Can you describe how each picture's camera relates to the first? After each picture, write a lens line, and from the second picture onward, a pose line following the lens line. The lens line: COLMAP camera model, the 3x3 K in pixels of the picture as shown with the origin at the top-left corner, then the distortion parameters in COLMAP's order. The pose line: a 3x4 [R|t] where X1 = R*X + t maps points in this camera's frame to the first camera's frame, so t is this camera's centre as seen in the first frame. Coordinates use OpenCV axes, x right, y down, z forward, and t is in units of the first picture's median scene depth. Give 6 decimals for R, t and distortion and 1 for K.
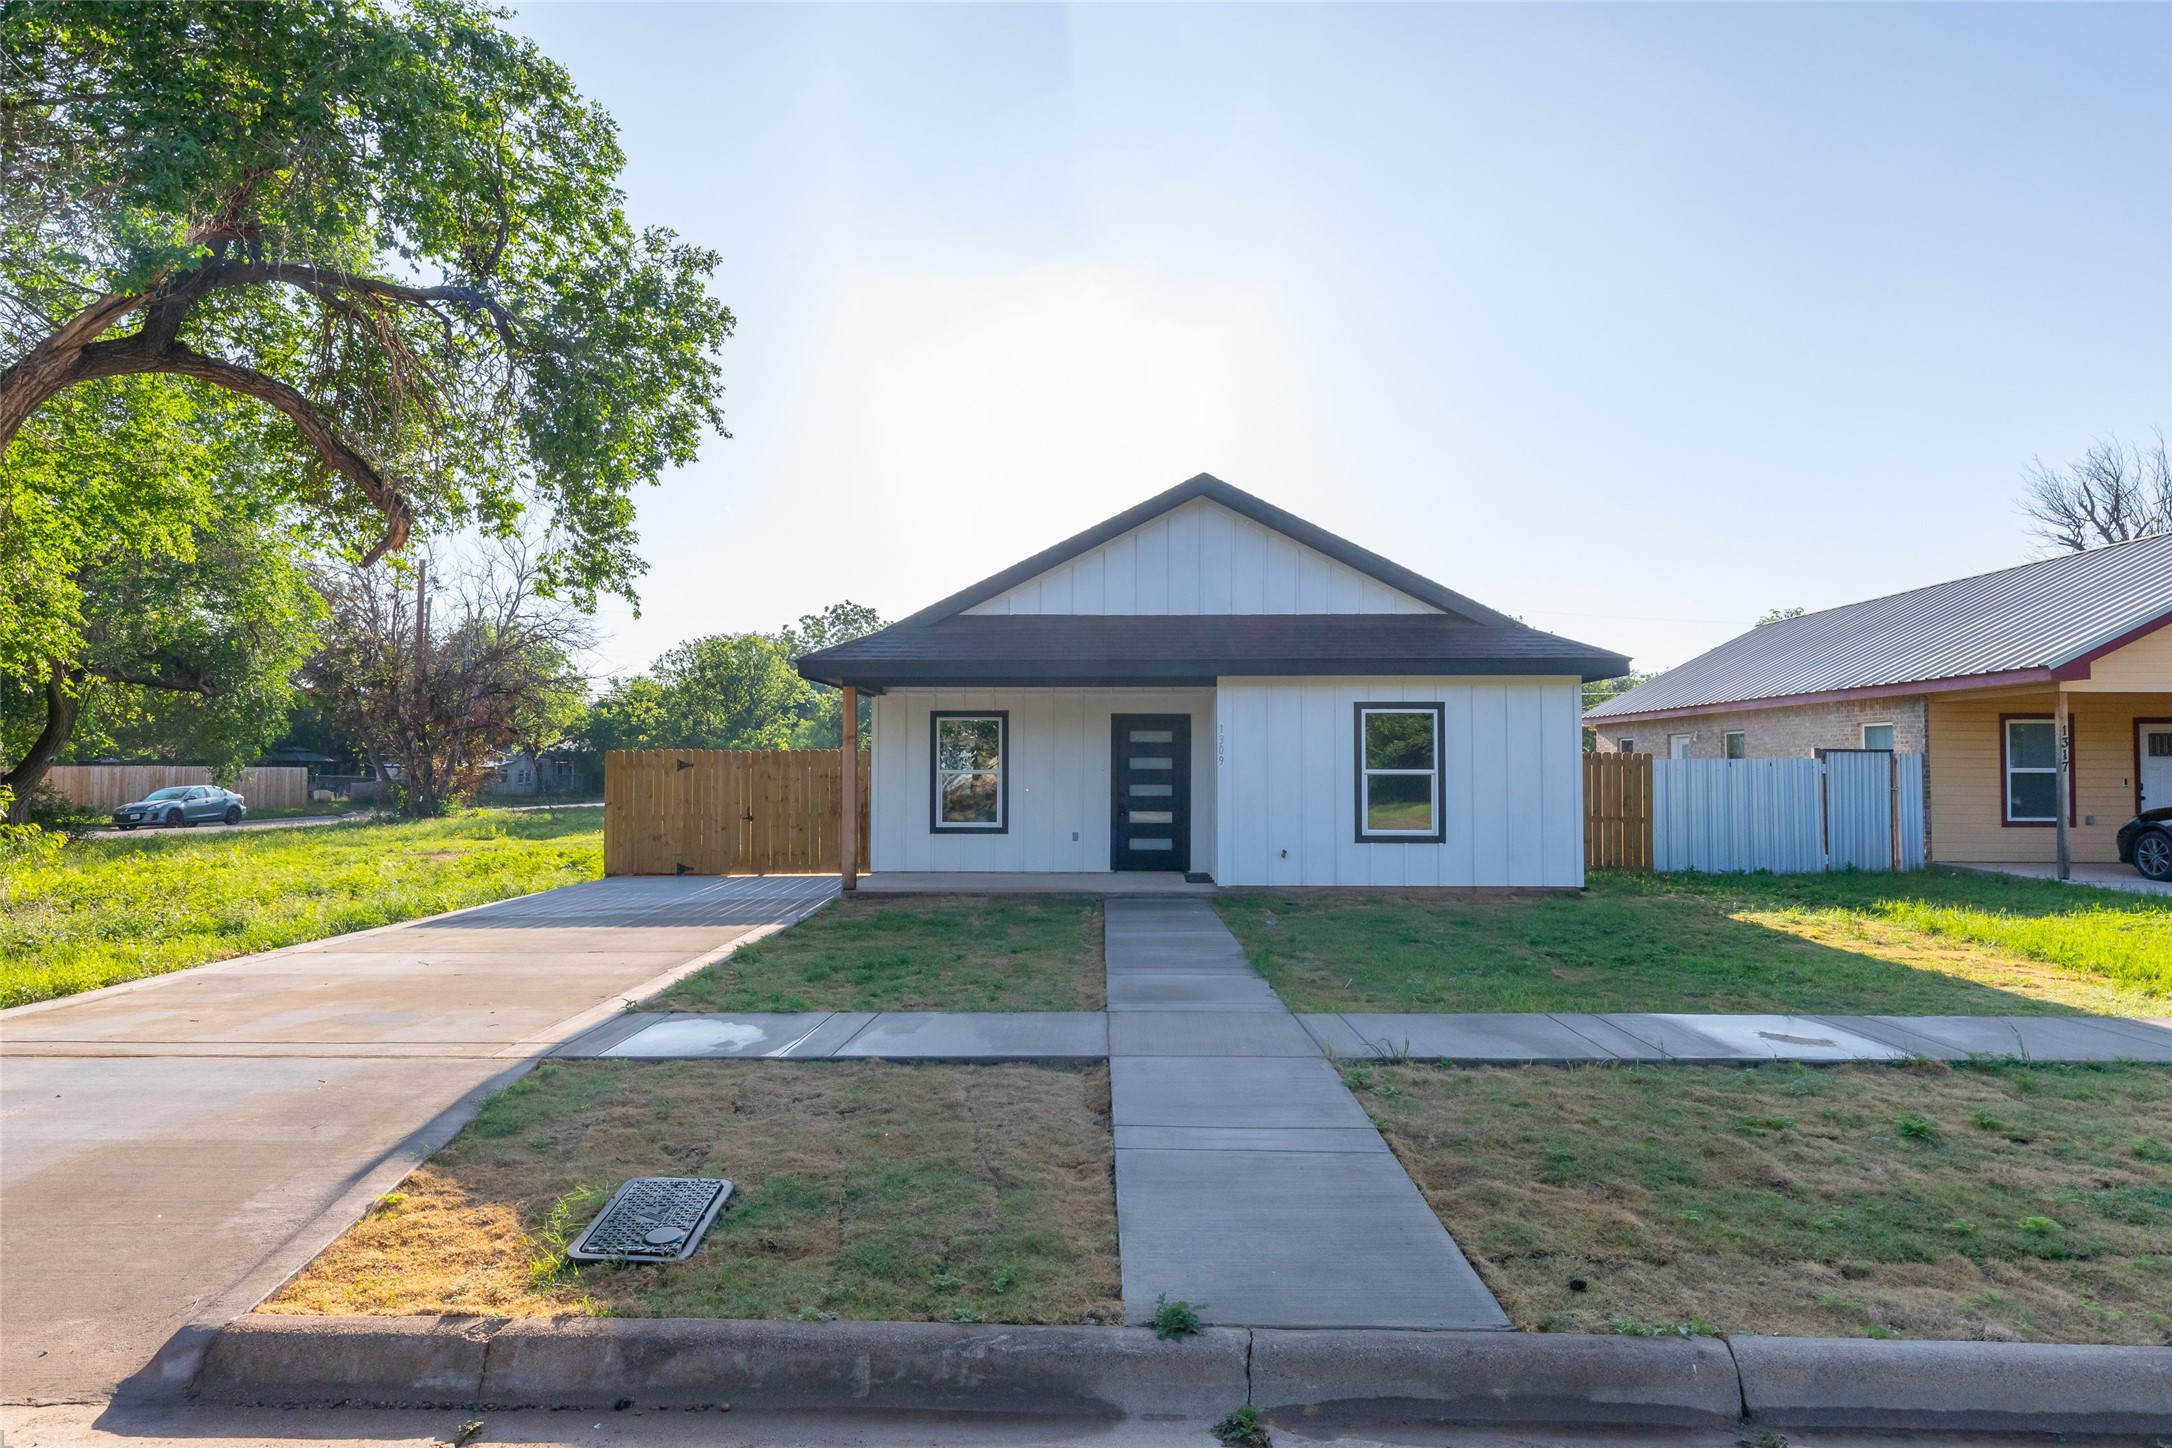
lens RADIAL K [[1388.1, 0, 1086.0], [0, 1388.1, 724.0], [0, 0, 1]] dist [0.000243, 0.000747]
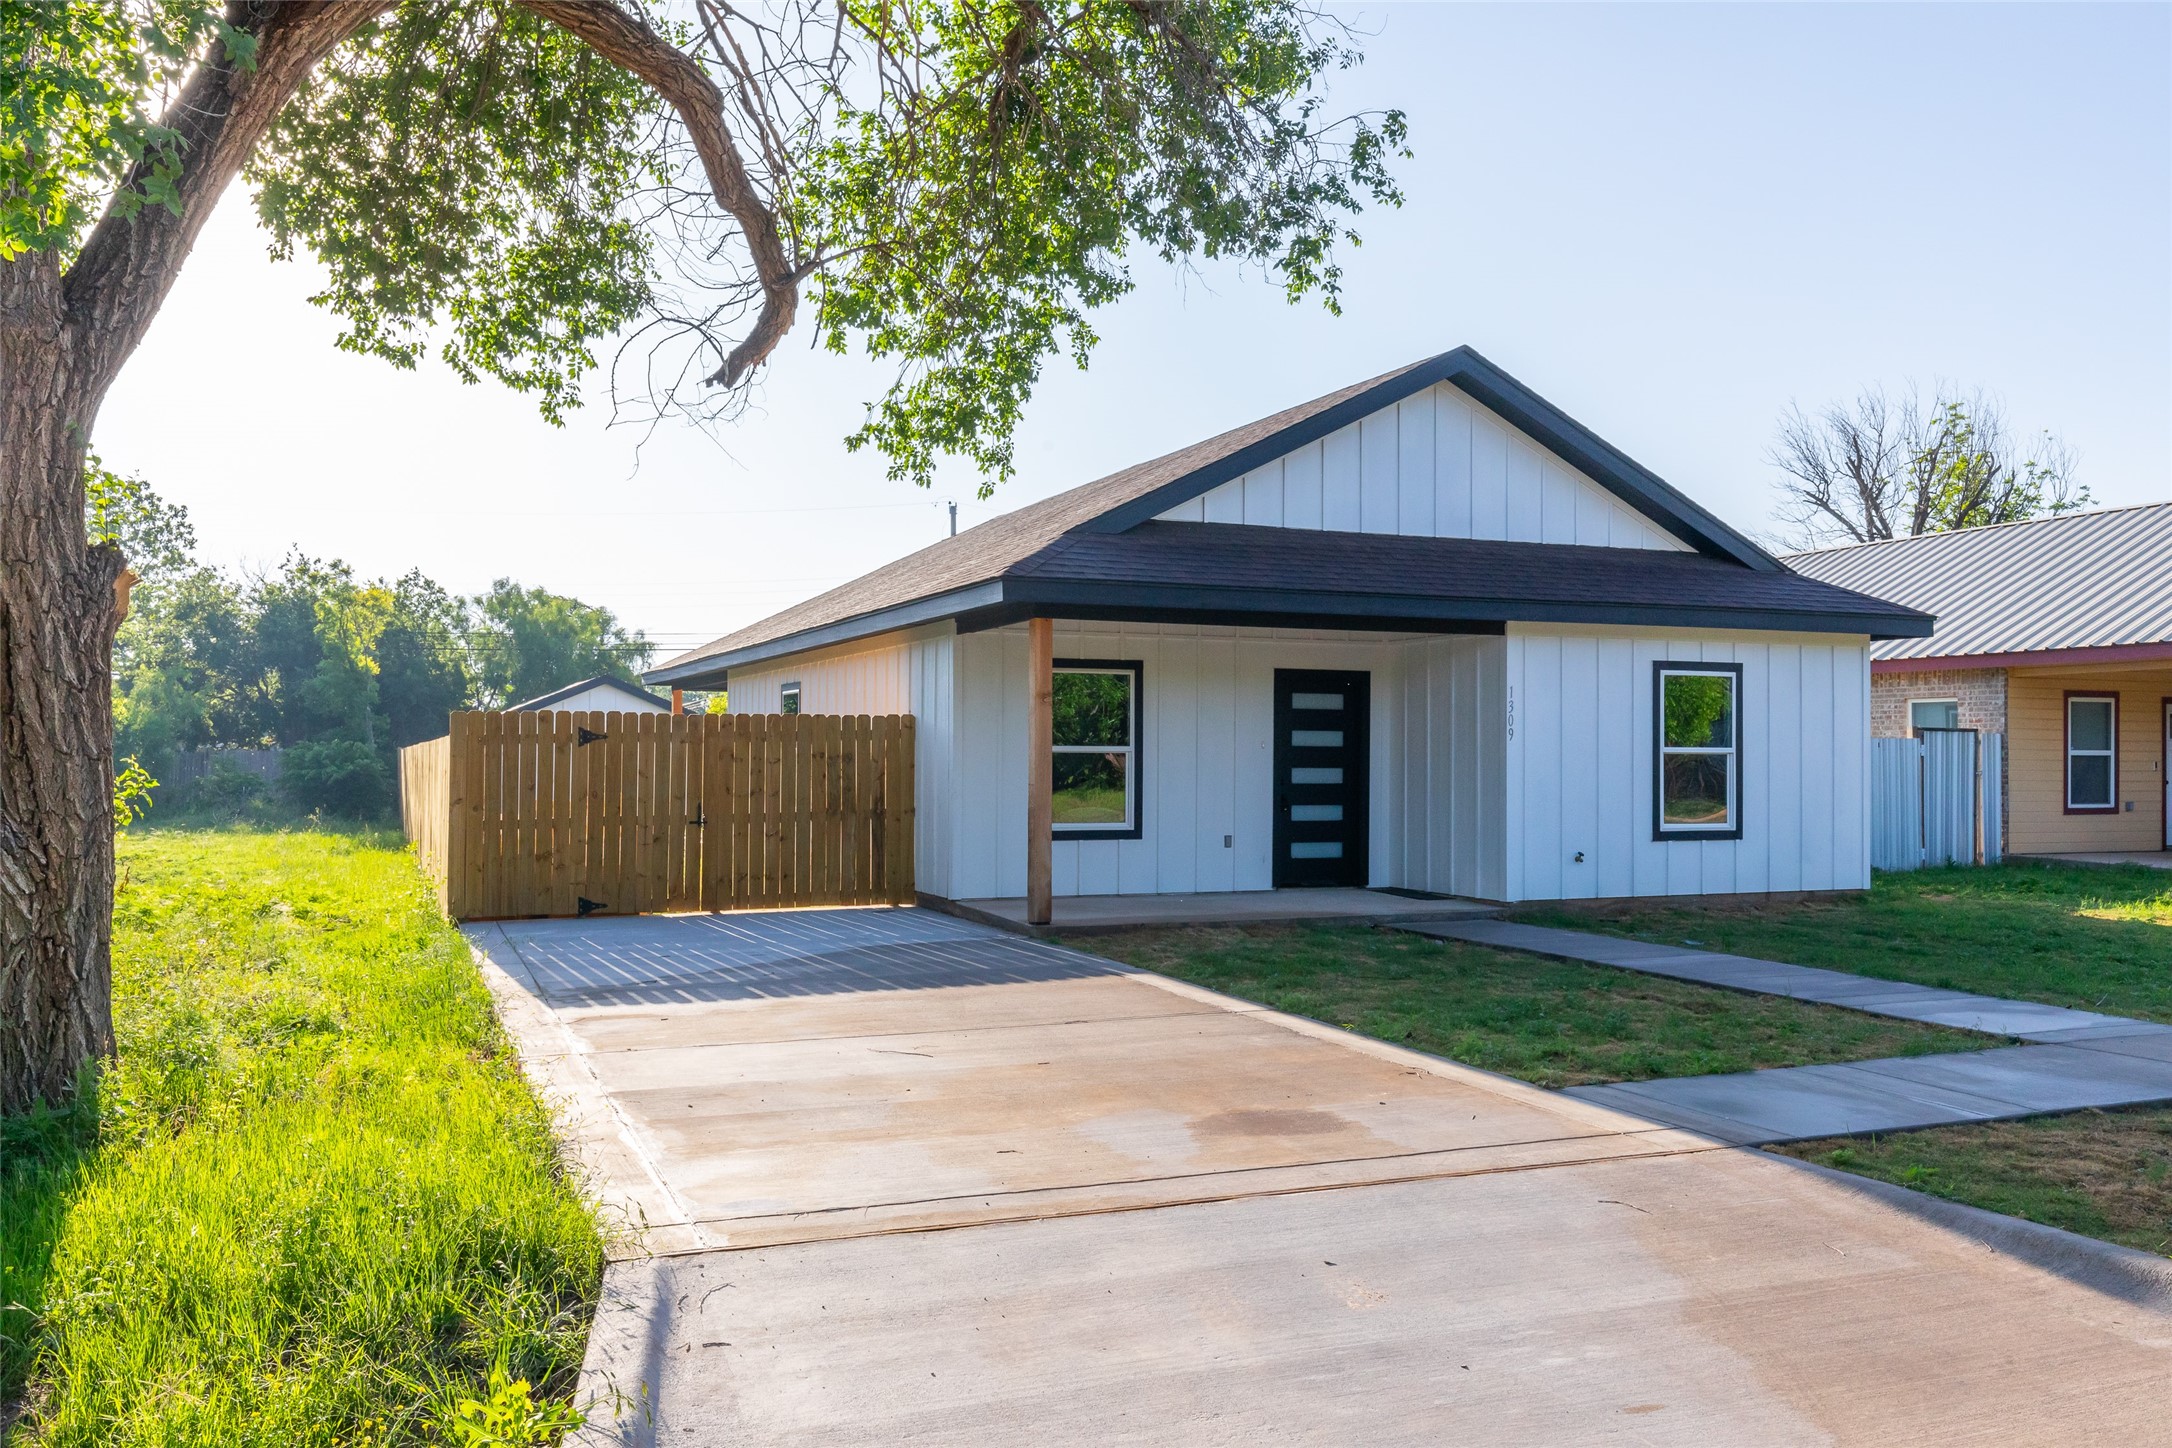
lens RADIAL K [[2003.9, 0, 1086.0], [0, 2003.9, 724.0], [0, 0, 1]] dist [-0.009073, -0.005867]
pose [[0.892245, 0.010230, 0.451437, -0.508977], [-0.017399, 0.999780, 0.011732, 0.010326], [-0.451217, -0.018323, 0.892226, 0.119626]]
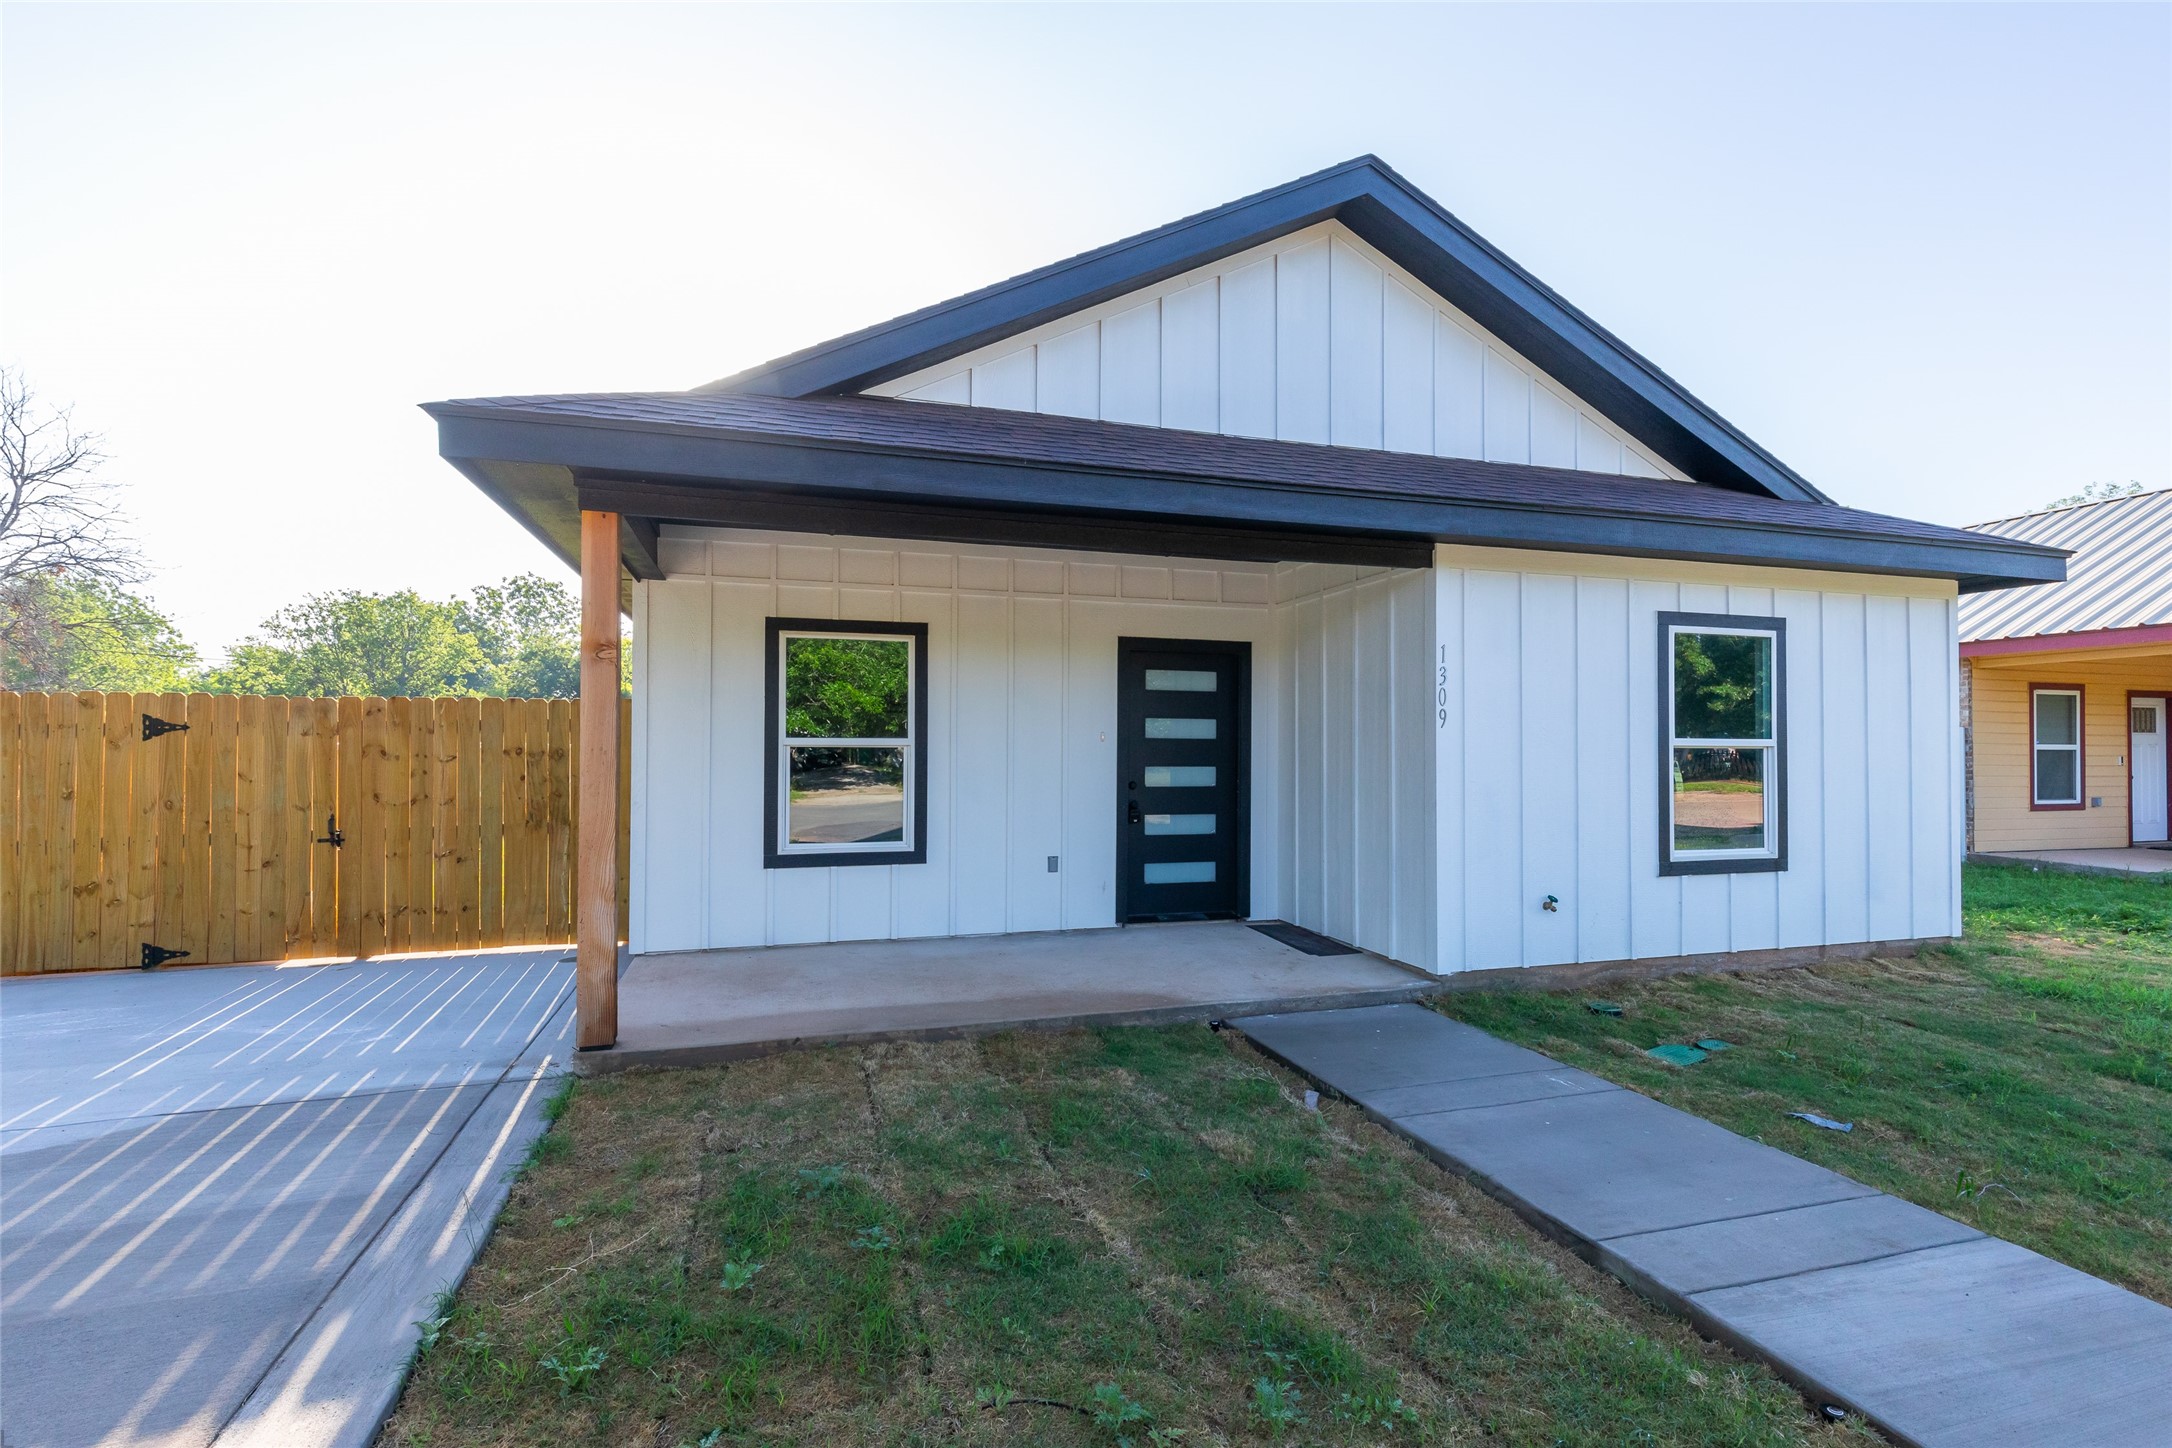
lens RADIAL K [[996.7, 0, 1085.0], [0, 996.7, 734.4], [0, 0, 1]] dist [0.005267, 0.000340]
pose [[0.940579, 0.007562, 0.339491, -0.120692], [-0.012719, 0.999835, 0.012968, 0.024896], [-0.339337, -0.016515, 0.940520, 0.608910]]
